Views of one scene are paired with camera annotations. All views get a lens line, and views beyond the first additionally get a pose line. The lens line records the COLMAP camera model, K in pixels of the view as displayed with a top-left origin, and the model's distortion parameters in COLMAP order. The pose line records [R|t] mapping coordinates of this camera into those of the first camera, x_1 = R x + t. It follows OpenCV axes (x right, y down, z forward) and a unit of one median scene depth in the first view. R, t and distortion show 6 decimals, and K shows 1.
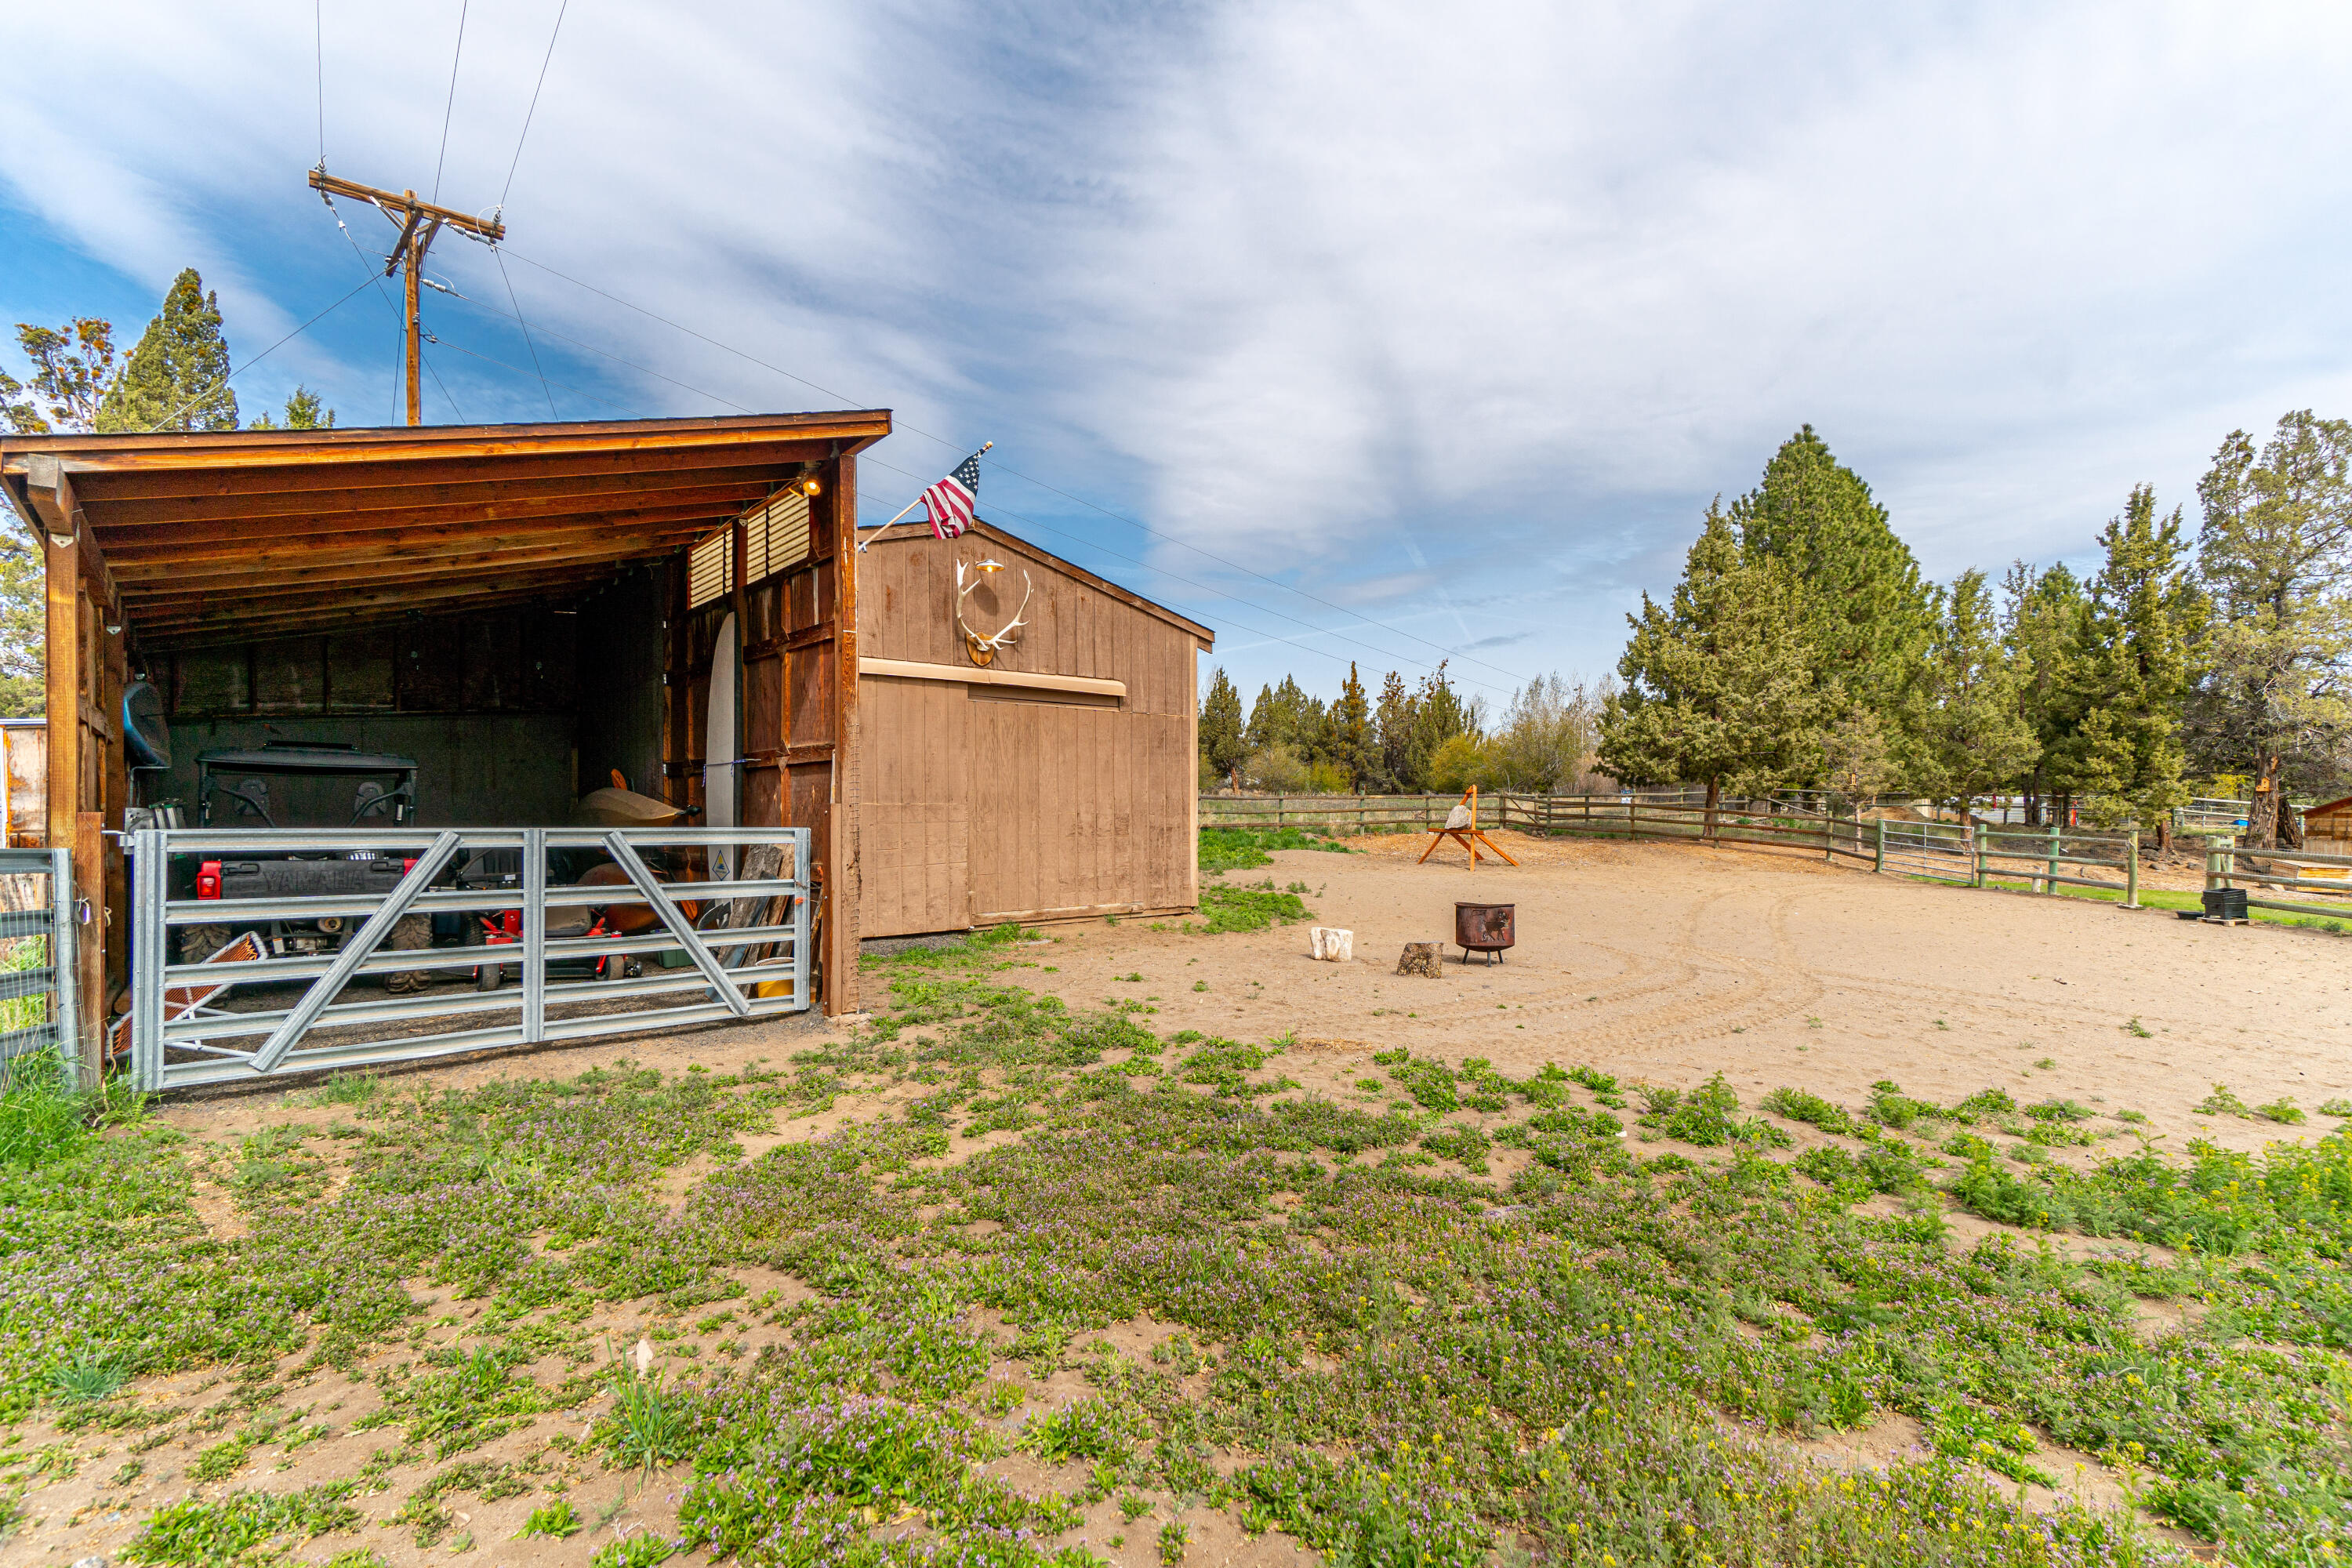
lens RADIAL K [[1119.7, 0, 1194.3], [0, 1119.7, 794.7], [0, 0, 1]] dist [0.012707, -0.002006]
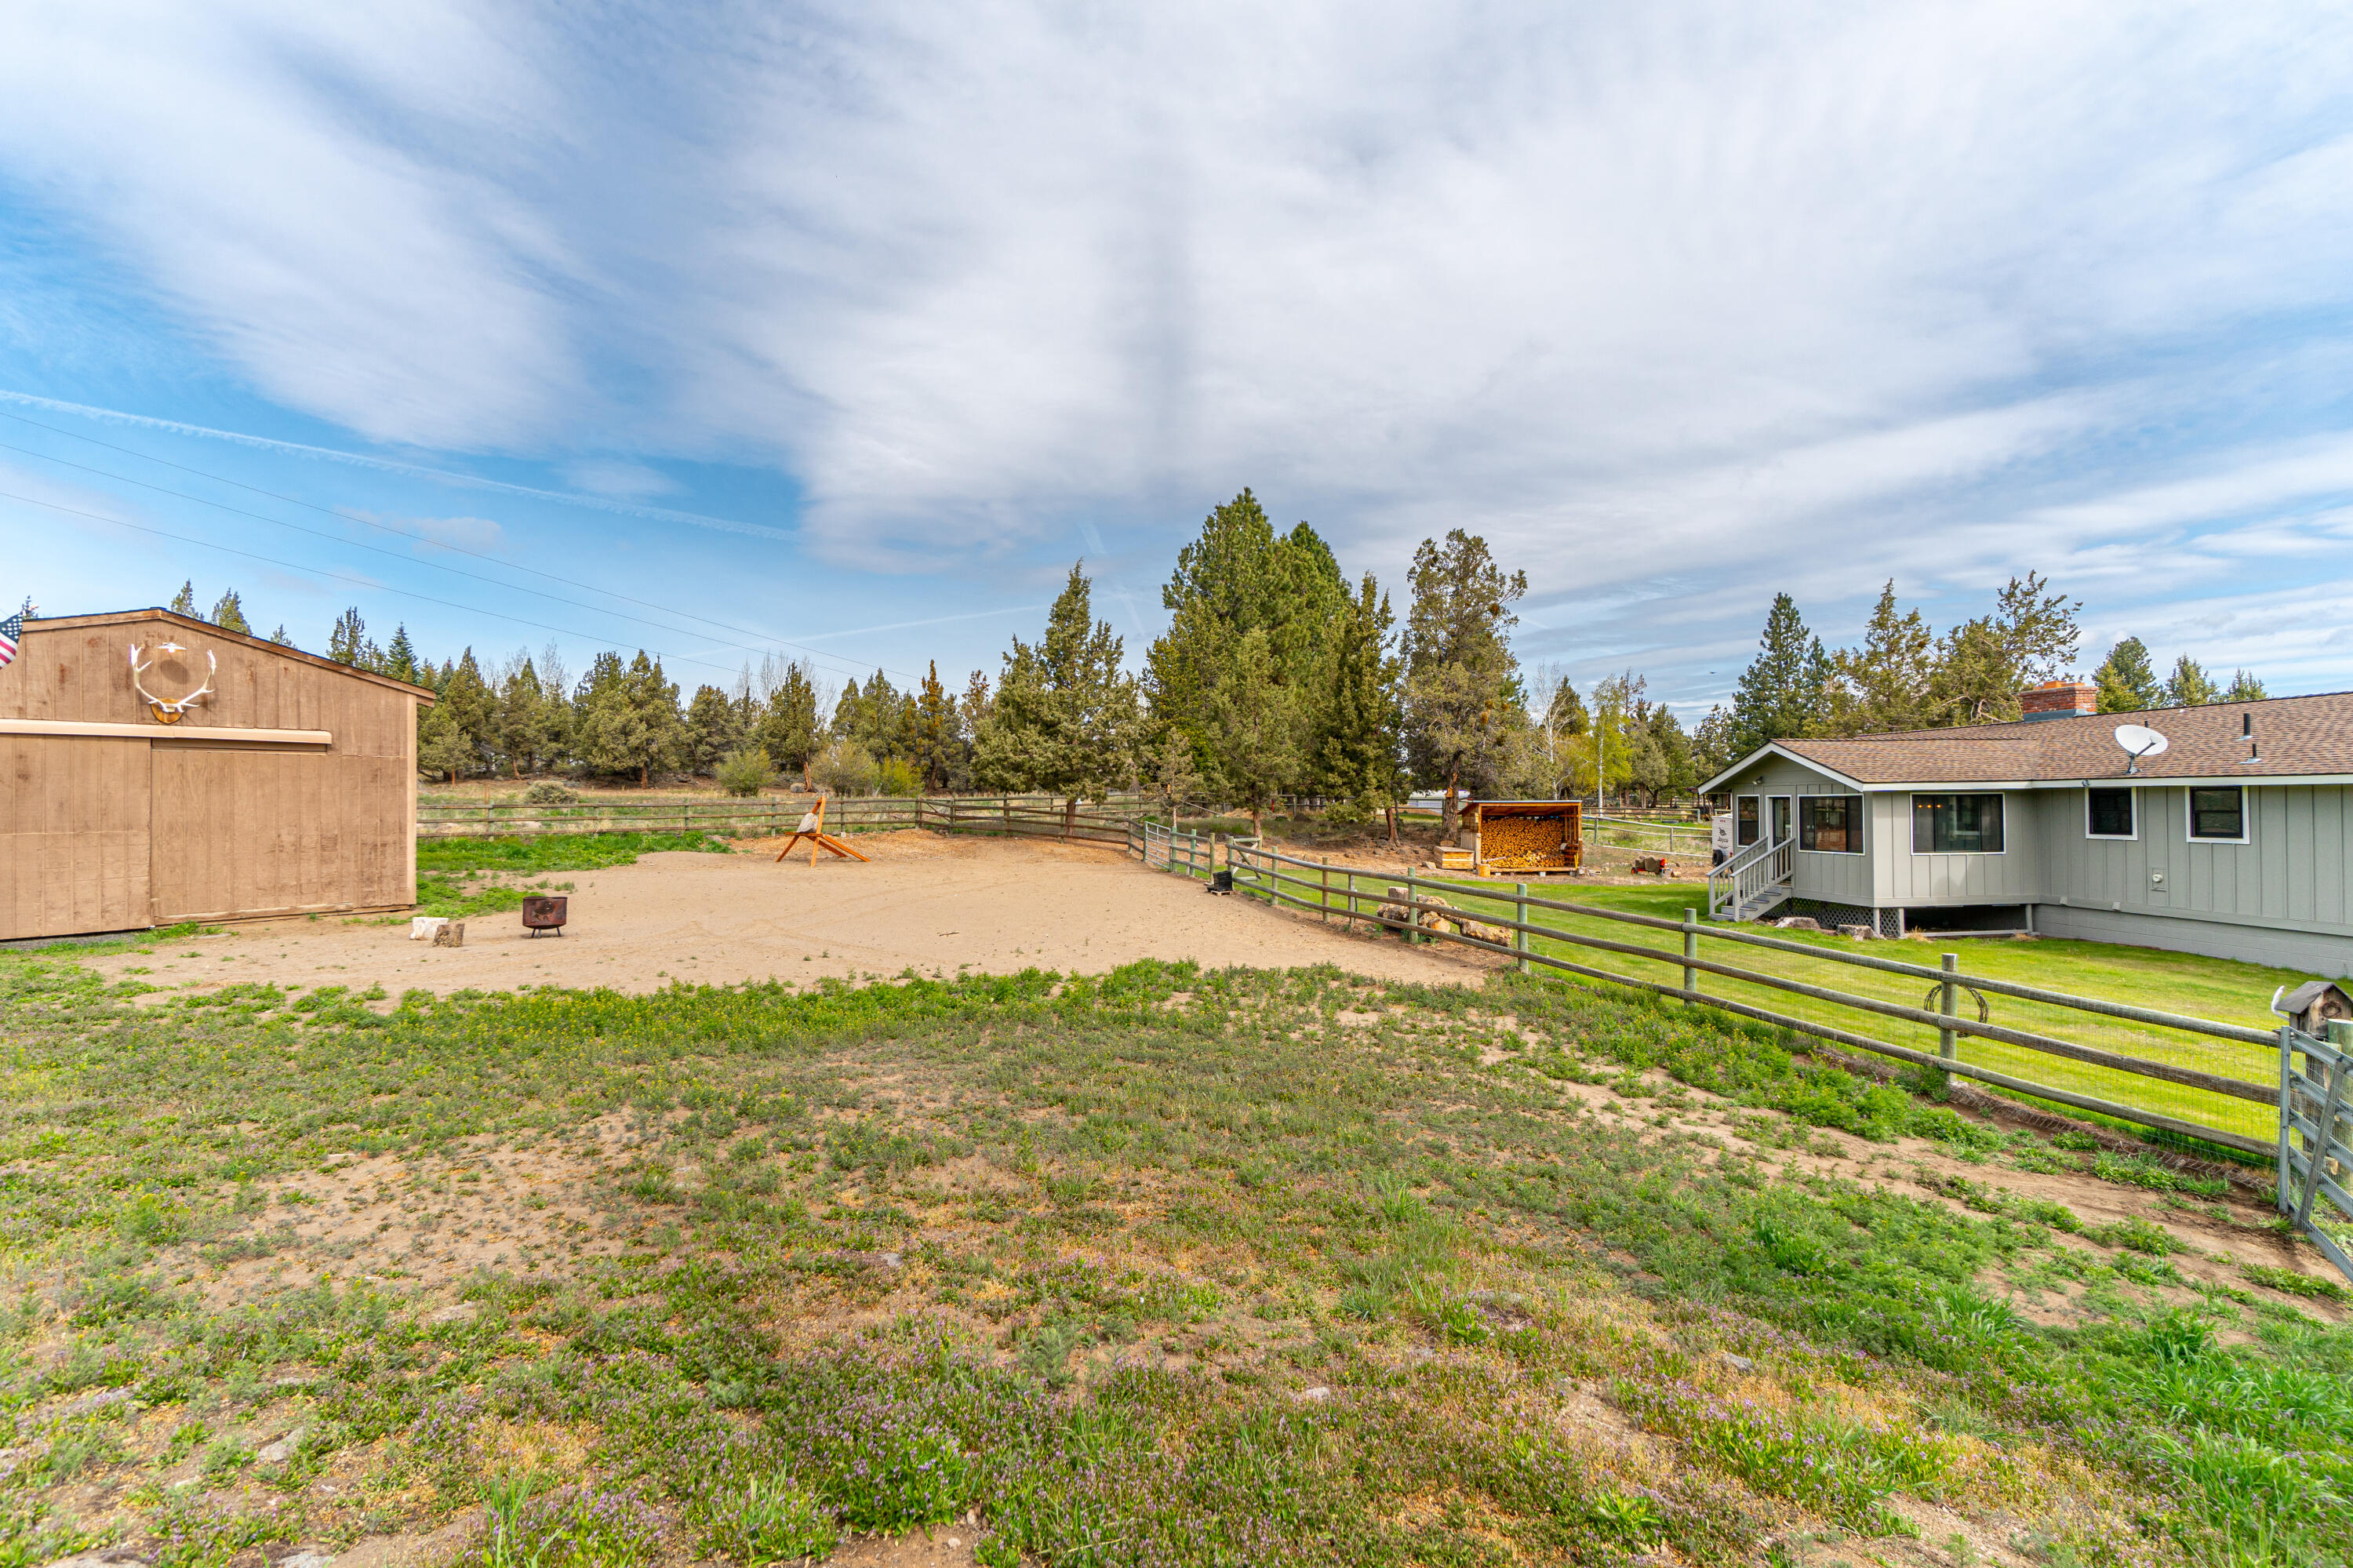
lens RADIAL K [[1120.2, 0, 1169.8], [0, 1120.2, 775.7], [0, 0, 1]] dist [0.012707, -0.002006]
pose [[0.958412, 0.003565, 0.285367, 0.233982], [-0.001588, 0.999973, -0.007158, -0.020352], [-0.285384, 0.006407, 0.958392, -0.247799]]
